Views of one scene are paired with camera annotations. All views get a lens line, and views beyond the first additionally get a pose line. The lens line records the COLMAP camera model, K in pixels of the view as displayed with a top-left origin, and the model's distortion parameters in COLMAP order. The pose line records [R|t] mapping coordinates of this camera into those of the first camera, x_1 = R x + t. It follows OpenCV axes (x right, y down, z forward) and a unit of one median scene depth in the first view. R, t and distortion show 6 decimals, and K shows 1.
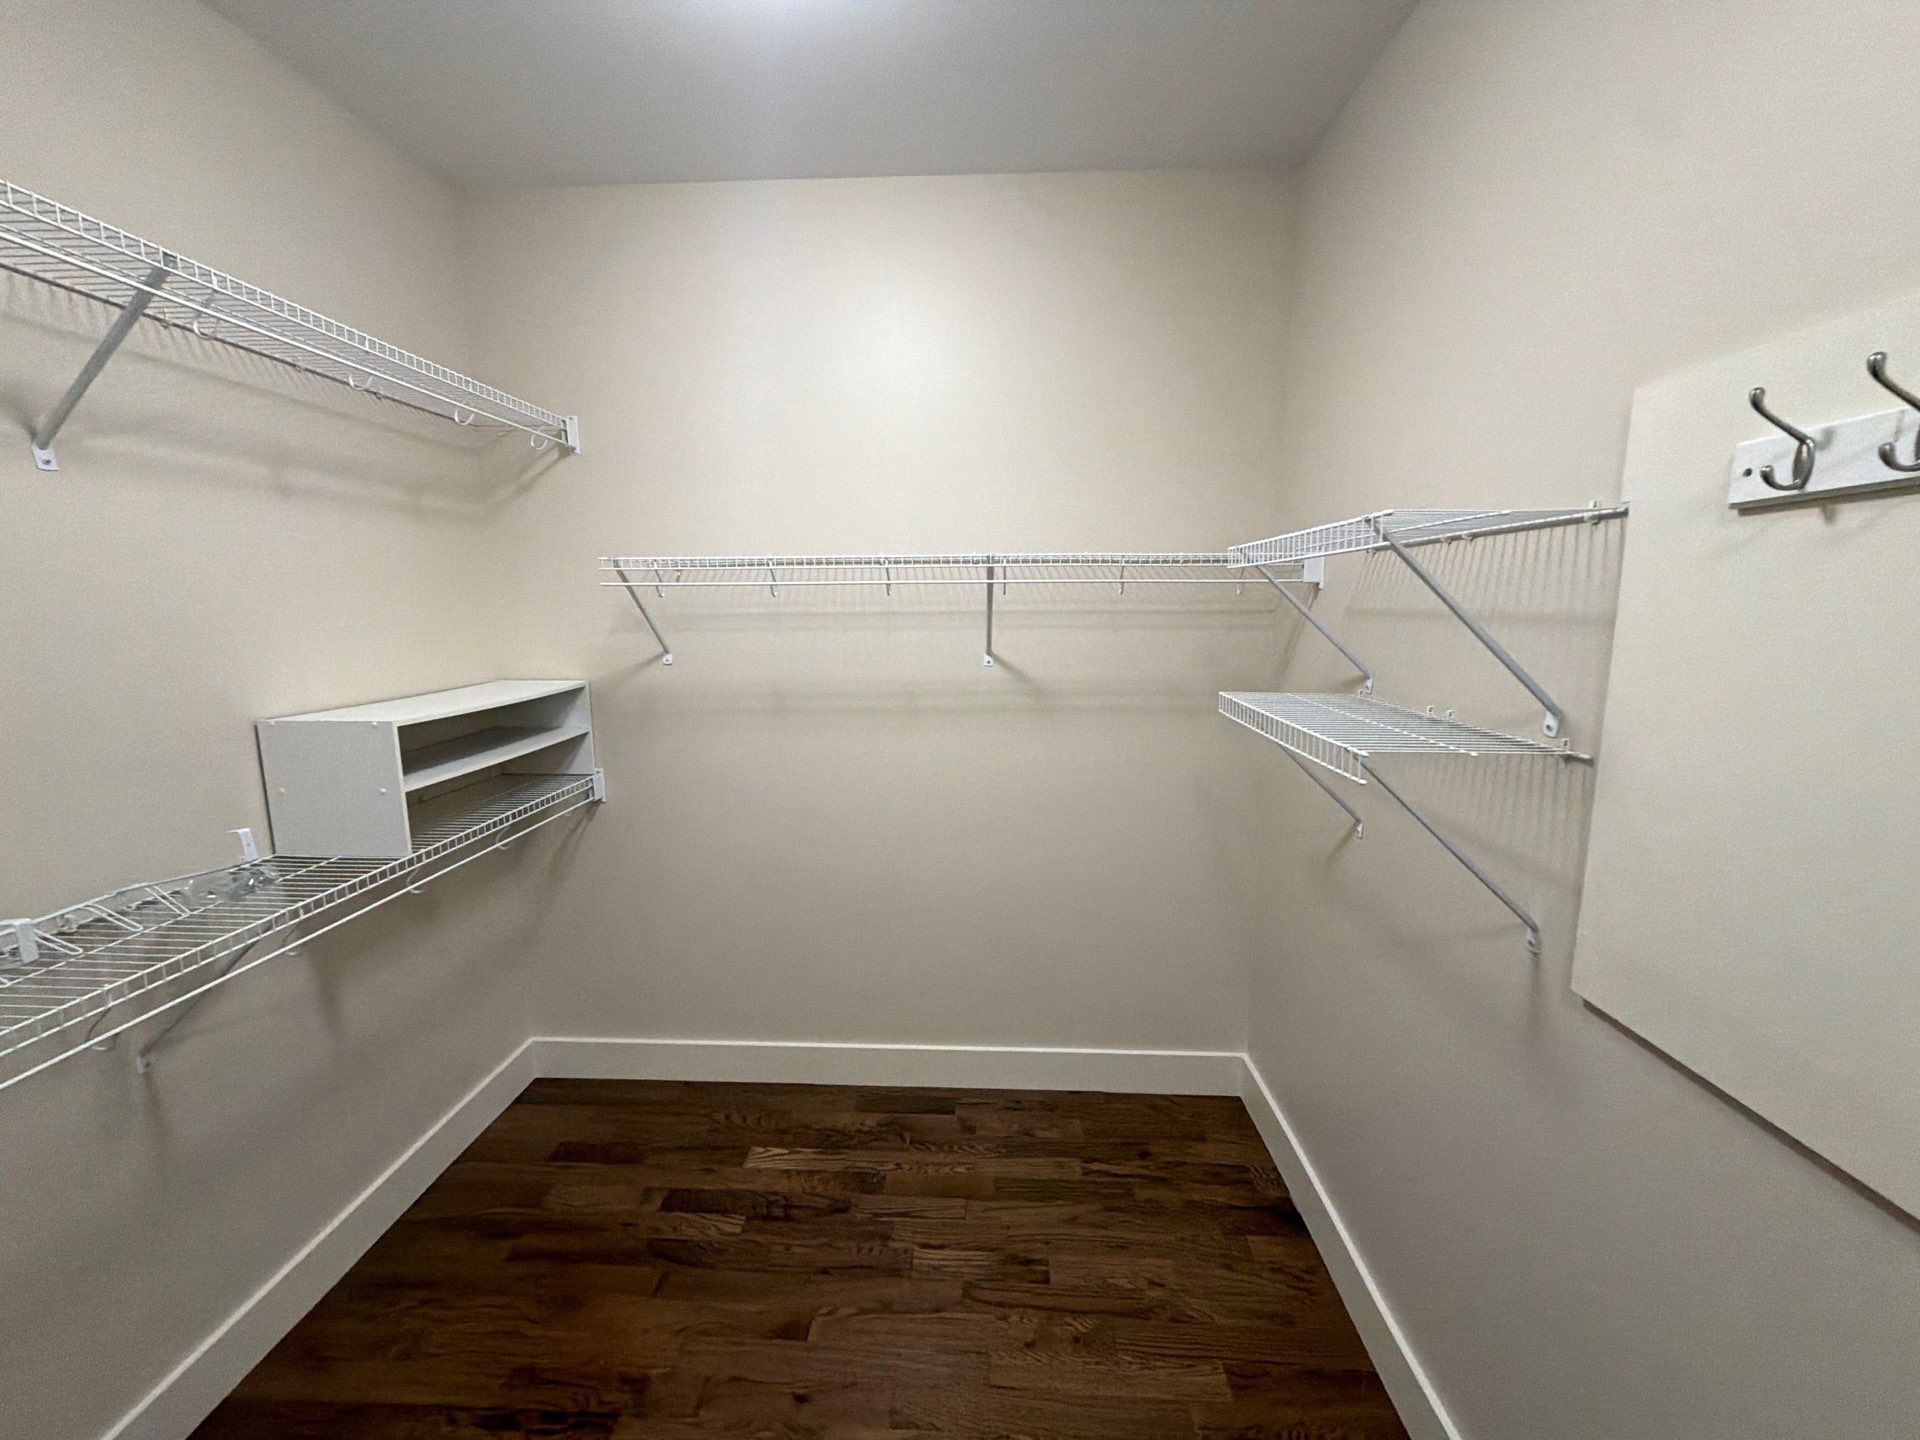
lens RADIAL K [[763.3, 0, 955.7], [0, 763.3, 719.6], [0, 0, 1]] dist [0.002231, -0.000264]
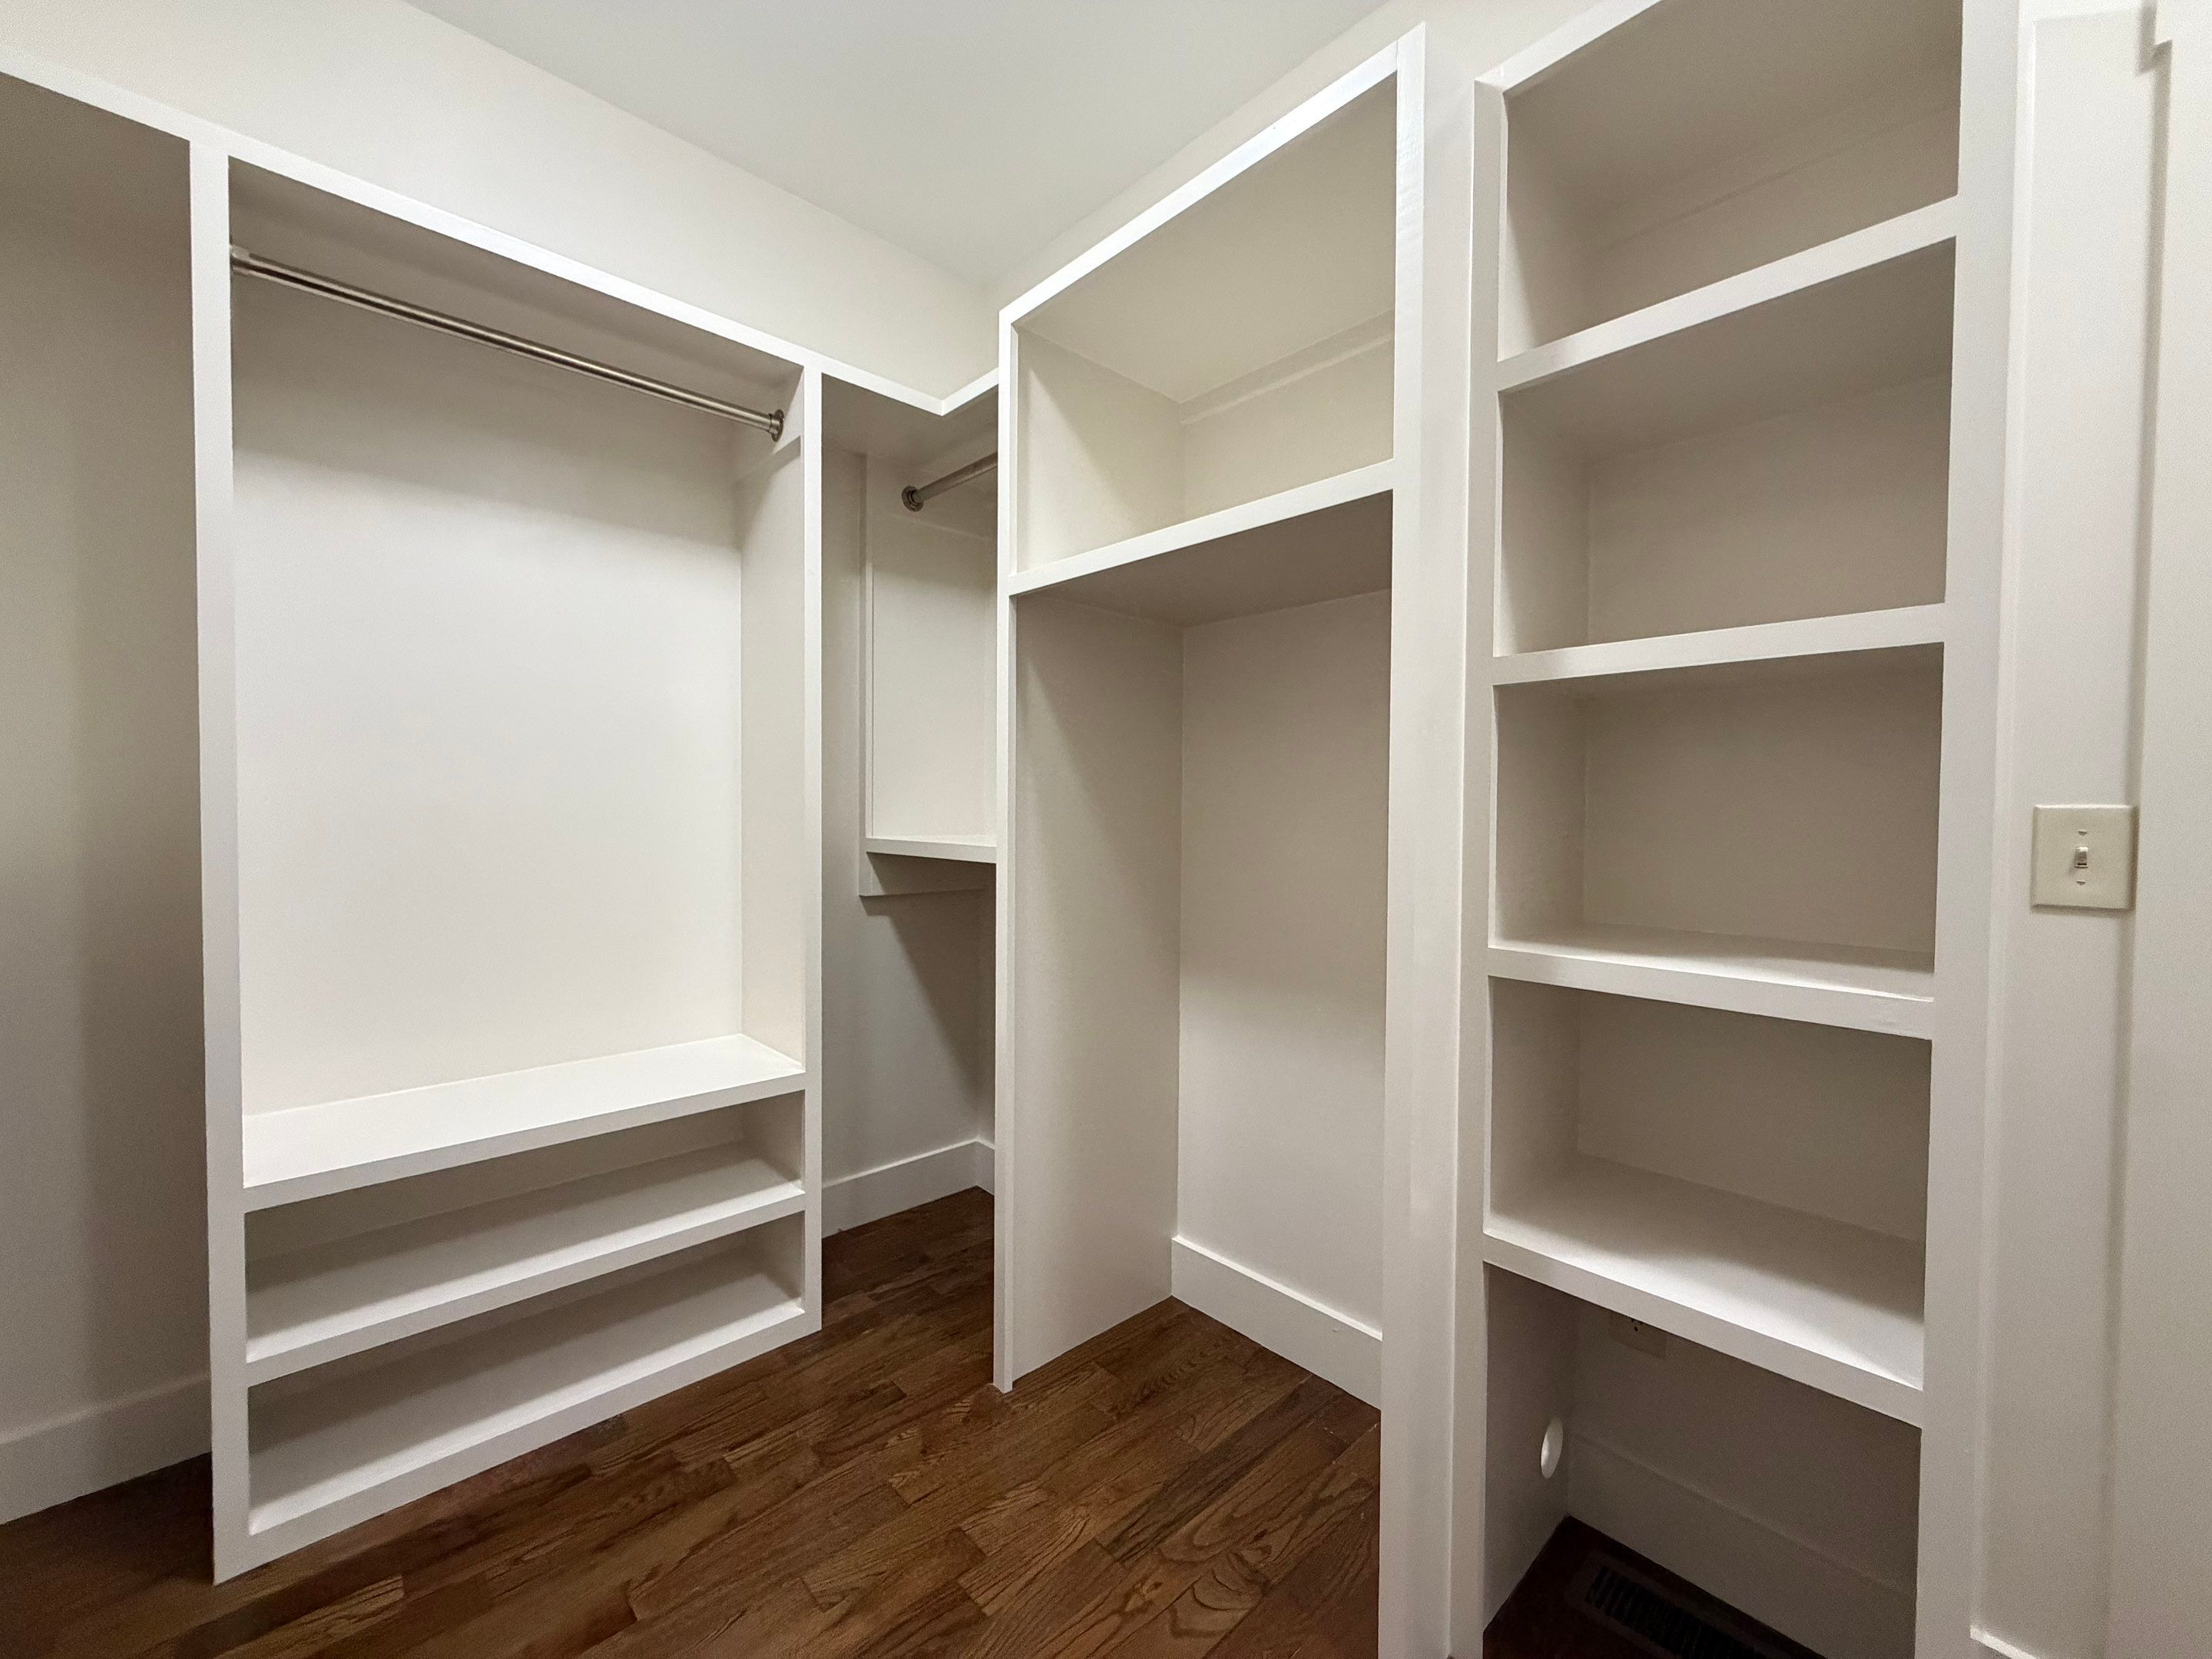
lens RADIAL K [[879.4, 0, 1103.5], [0, 879.4, 828.6], [0, 0, 1]] dist [0.002231, -0.000264]
pose [[0.697247, -0.009764, 0.716765, -0.396915], [0.099991, 0.991456, -0.083762, 0.206482], [-0.709823, 0.130073, 0.692266, 0.083600]]
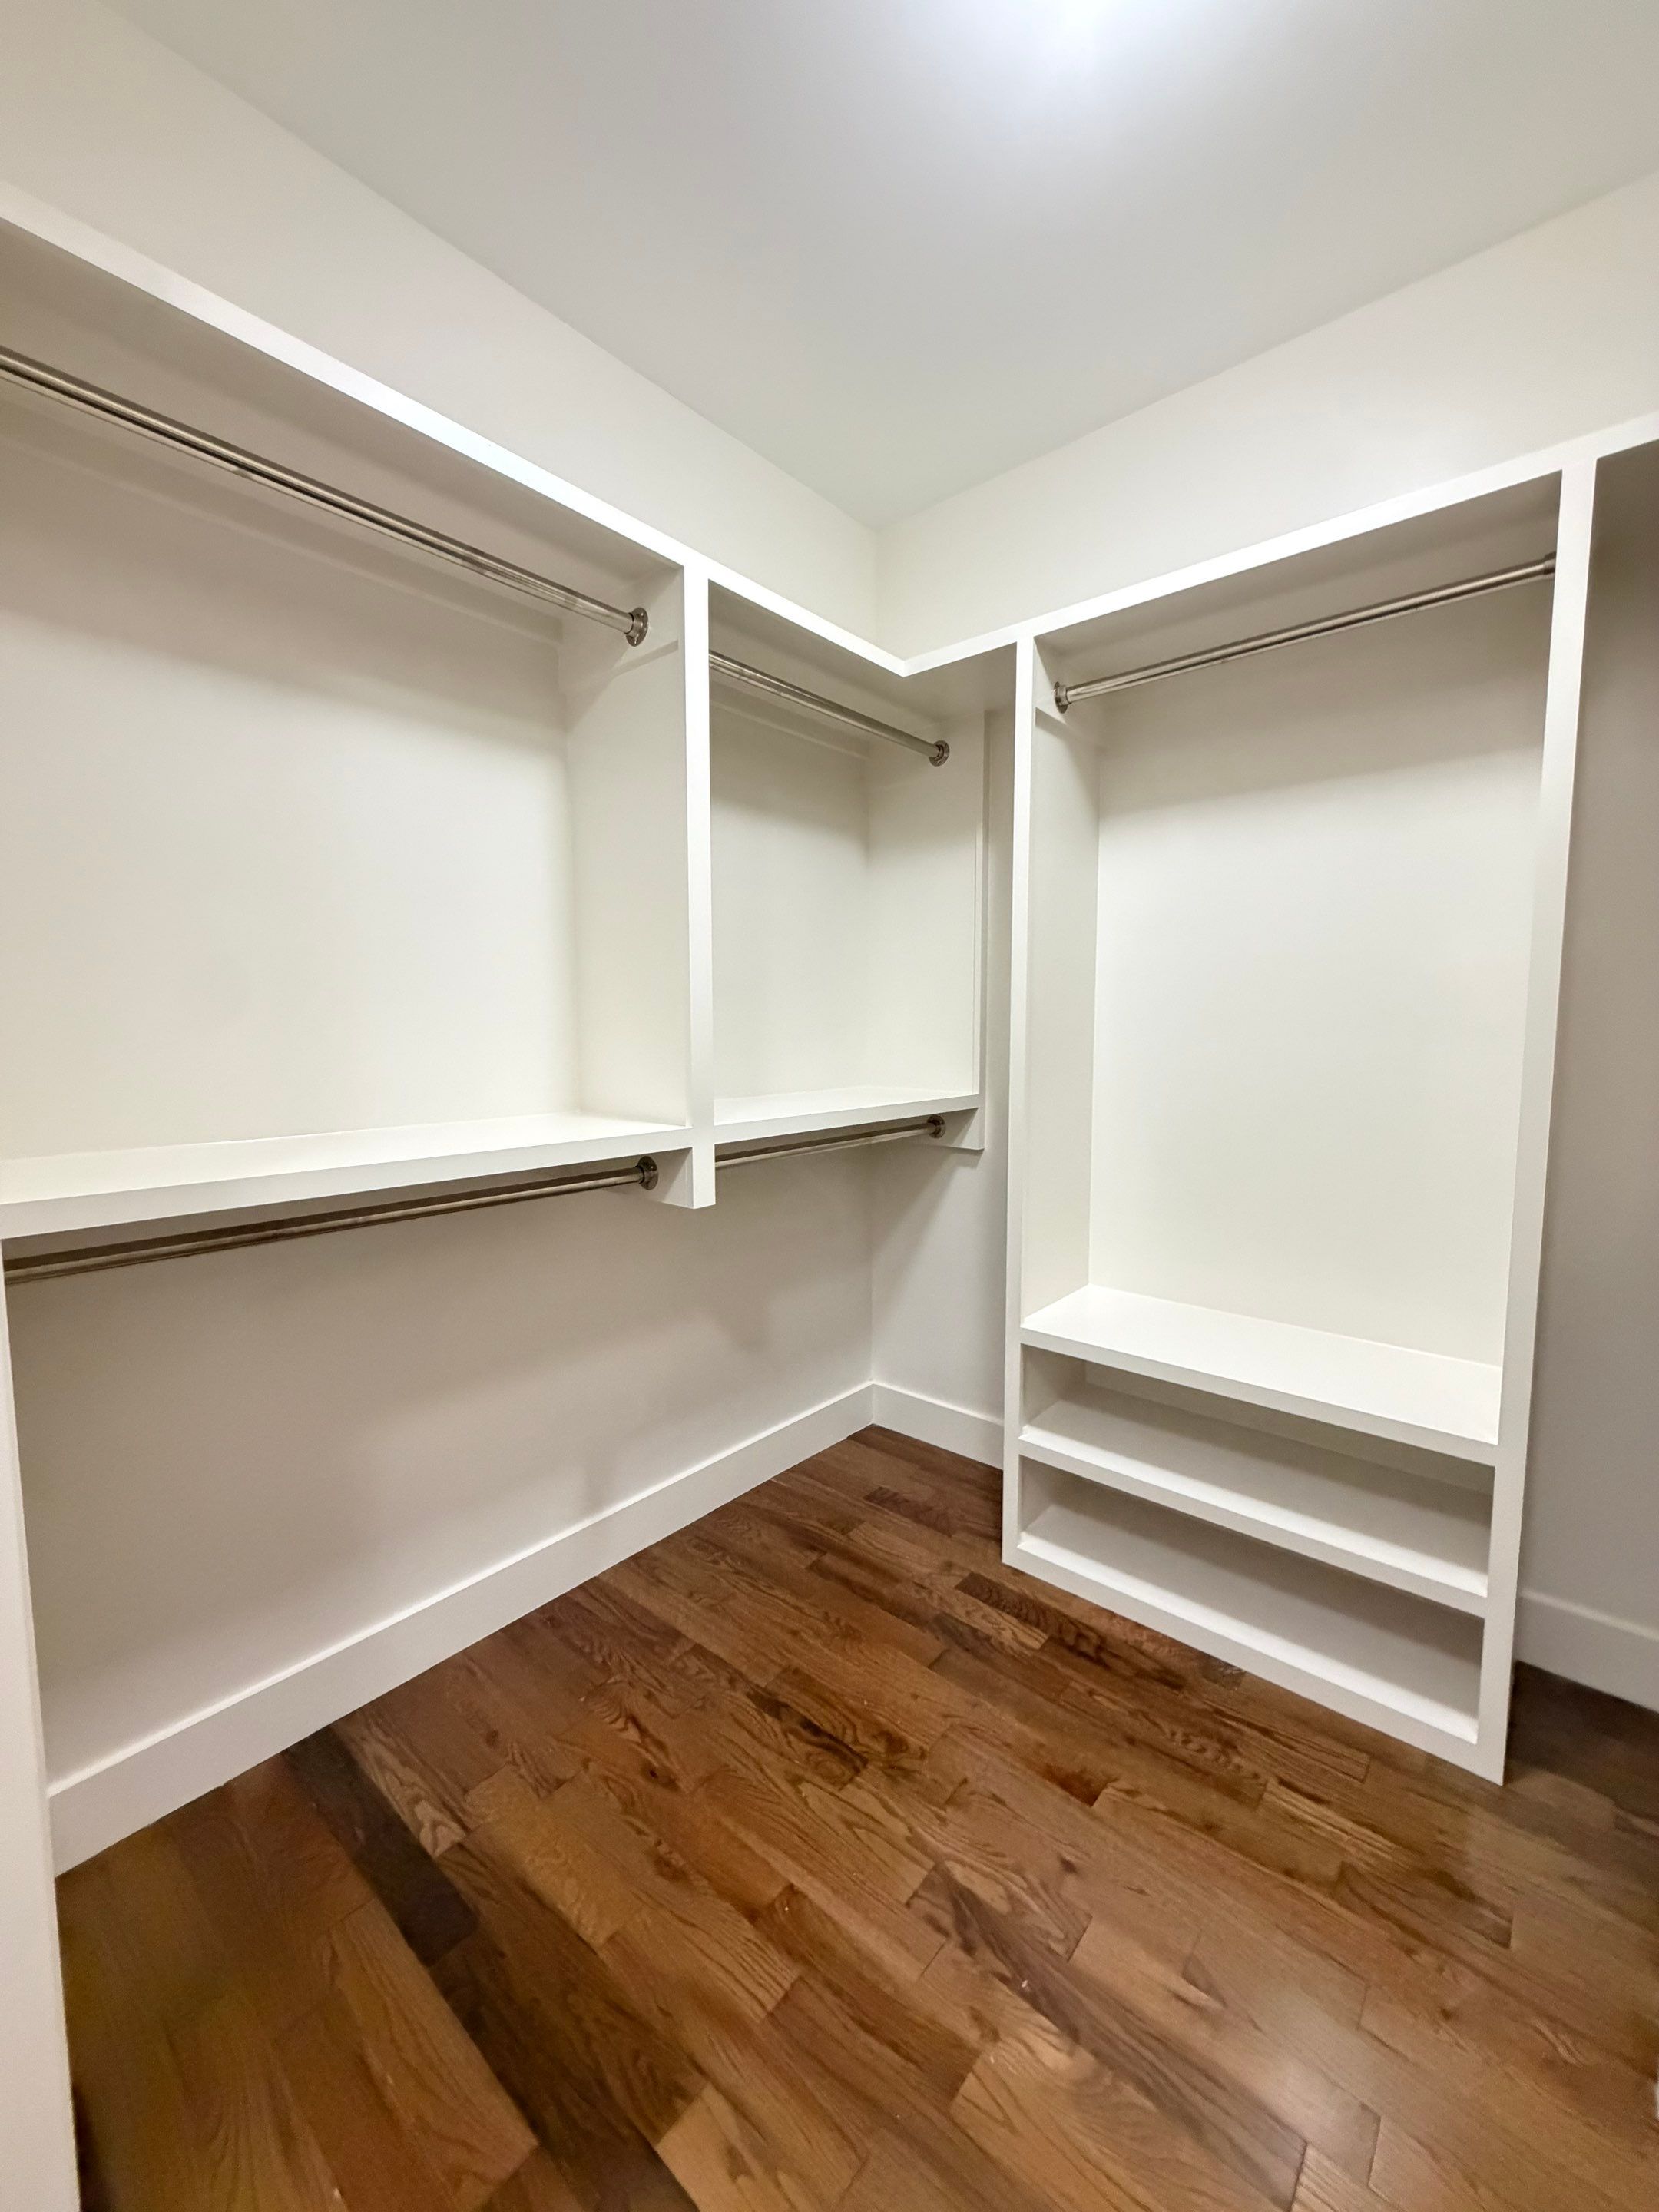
lens RADIAL K [[879.4, 0, 828.8], [0, 879.4, 1102.7], [0, 0, 1]] dist [0.002231, -0.000264]
pose [[0.788593, 0.053853, -0.612553, 0.086386], [-0.092604, 0.995197, -0.031724, 0.146306], [0.607902, 0.081742, 0.789793, 0.080253]]
